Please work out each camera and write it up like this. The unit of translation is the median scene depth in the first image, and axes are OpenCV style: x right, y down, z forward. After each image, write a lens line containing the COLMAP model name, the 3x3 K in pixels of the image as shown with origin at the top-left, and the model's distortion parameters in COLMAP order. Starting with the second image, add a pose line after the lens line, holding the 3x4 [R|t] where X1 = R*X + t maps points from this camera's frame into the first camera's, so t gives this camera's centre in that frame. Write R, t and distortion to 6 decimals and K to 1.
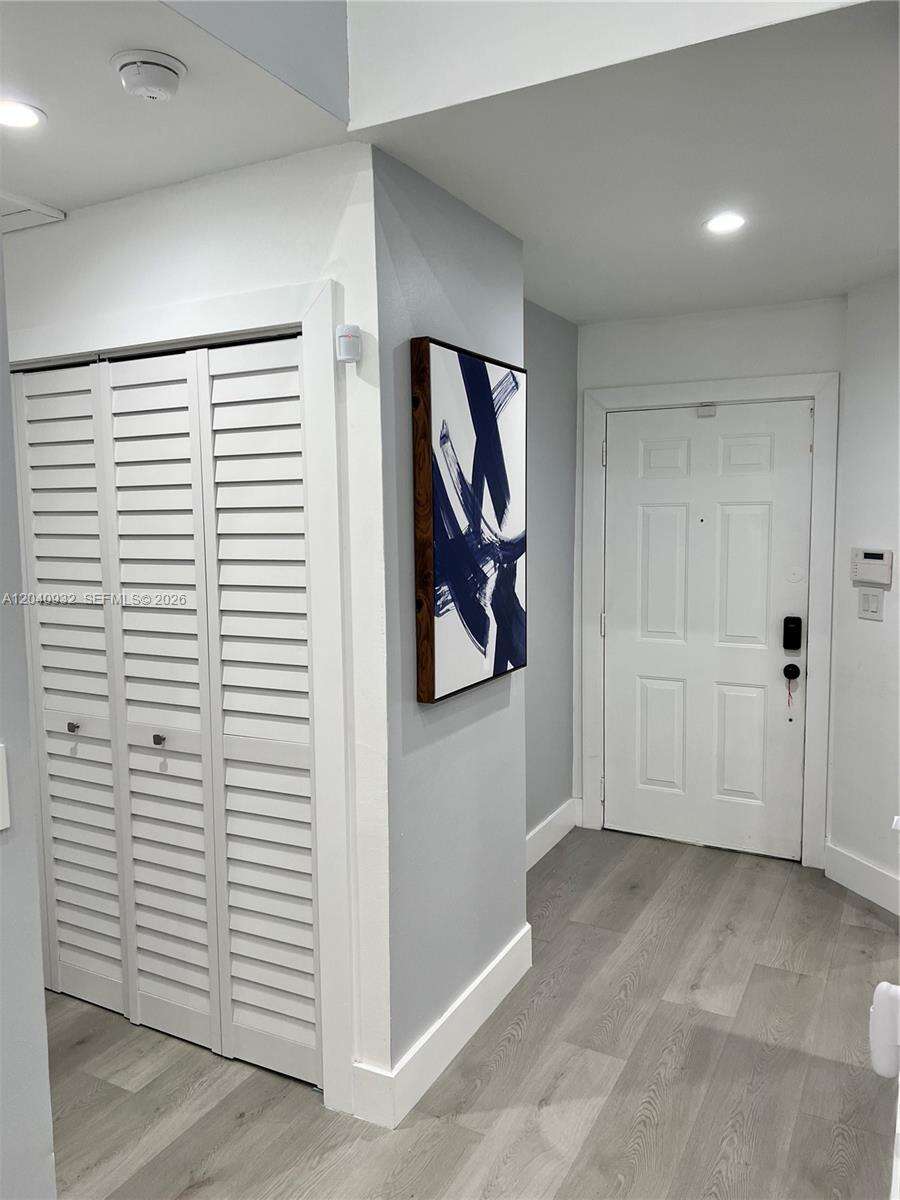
lens RADIAL K [[903.8, 0, 450.0], [0, 903.8, 600.0], [0, 0, 1]] dist [0.040789, -0.054779]
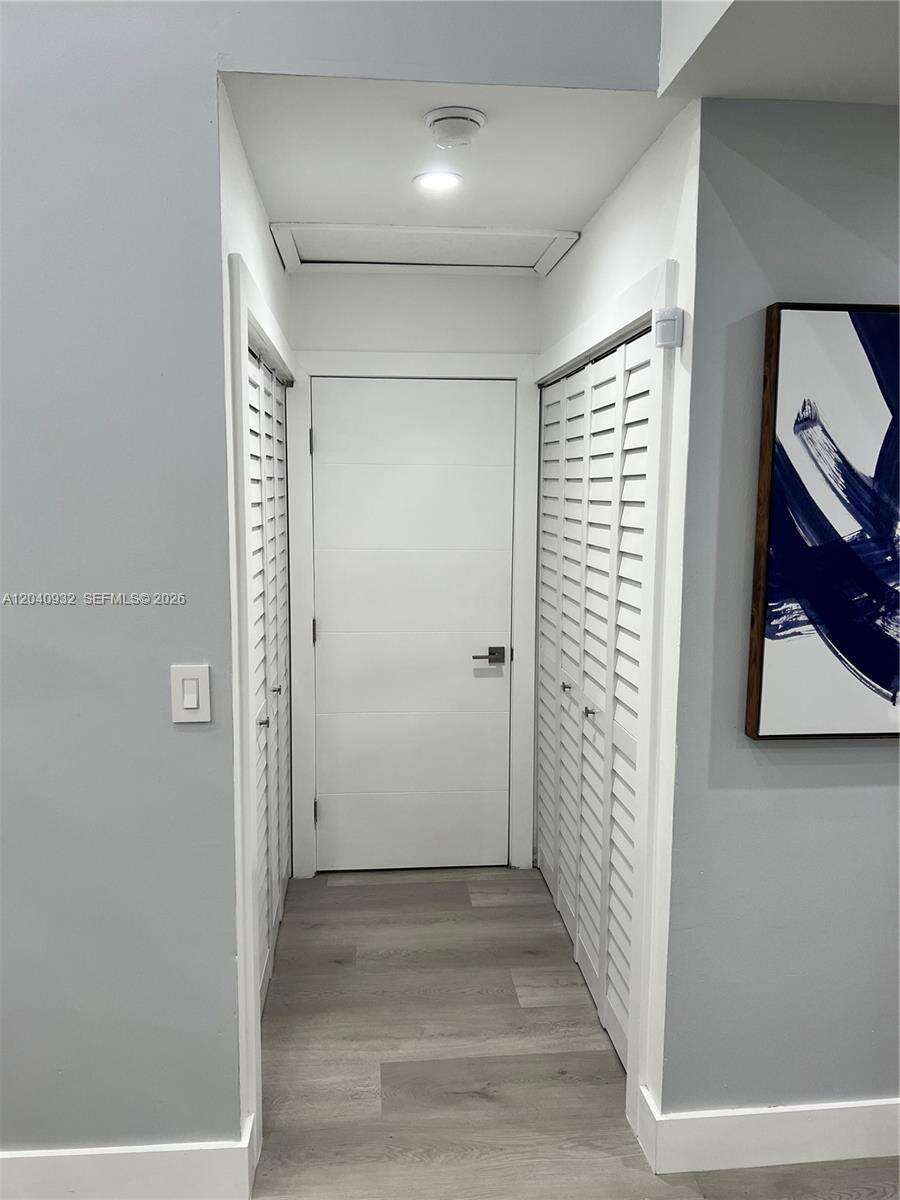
lens RADIAL K [[905.5, 0, 450.0], [0, 905.5, 600.0], [0, 0, 1]] dist [-0.008091, -0.007578]
pose [[0.530848, 0.117809, -0.839239, 0.521862], [-0.089528, 0.992545, 0.082700, -0.059130], [0.842725, 0.031234, 0.537438, 0.301923]]
